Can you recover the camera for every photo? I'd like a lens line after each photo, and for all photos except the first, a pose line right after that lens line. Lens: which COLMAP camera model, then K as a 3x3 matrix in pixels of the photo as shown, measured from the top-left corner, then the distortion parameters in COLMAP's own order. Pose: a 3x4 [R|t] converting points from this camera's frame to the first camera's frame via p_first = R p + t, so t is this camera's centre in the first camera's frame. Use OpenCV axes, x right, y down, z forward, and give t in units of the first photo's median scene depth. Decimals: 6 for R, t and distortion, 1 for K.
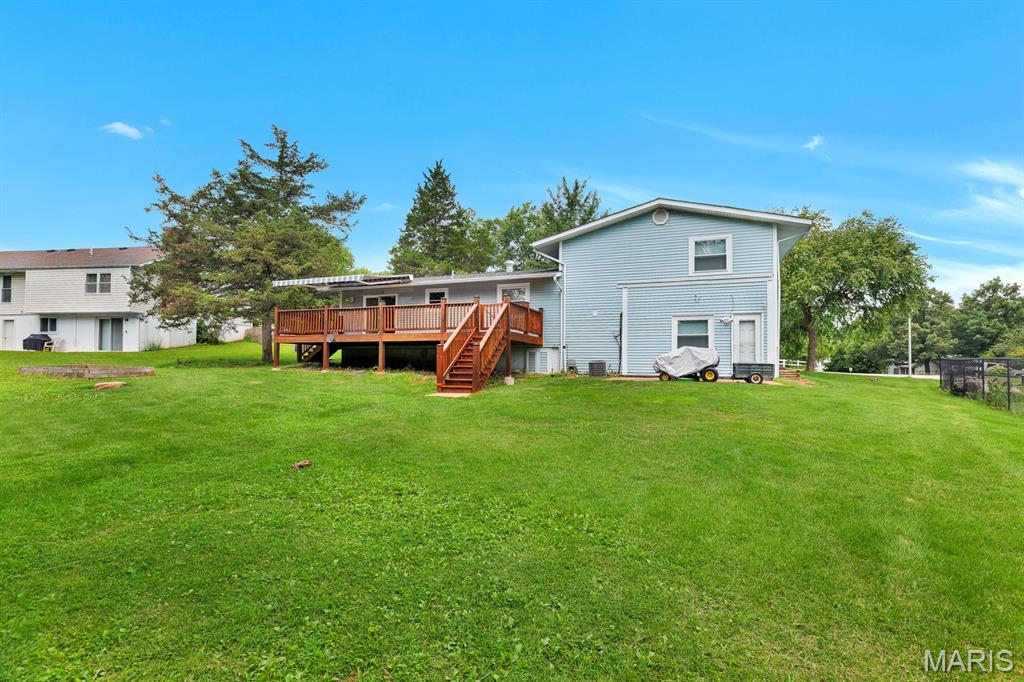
lens RADIAL K [[456.5, 0, 507.3], [0, 456.5, 338.9], [0, 0, 1]] dist [-0.002231, -0.000039]
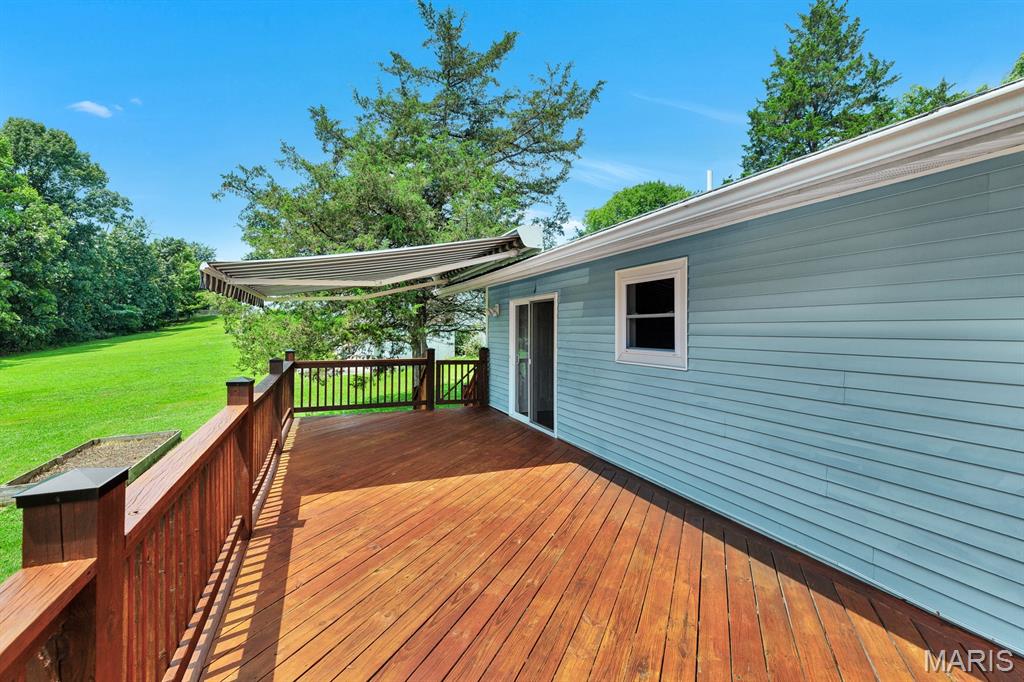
lens RADIAL K [[456.5, 0, 507.3], [0, 456.5, 338.9], [0, 0, 1]] dist [-0.002231, -0.000039]
pose [[0.680583, 0.007804, -0.732630, -0.020777], [0.046378, 0.997479, 0.053708, -0.065181], [0.731202, -0.070530, 0.678505, 0.577027]]
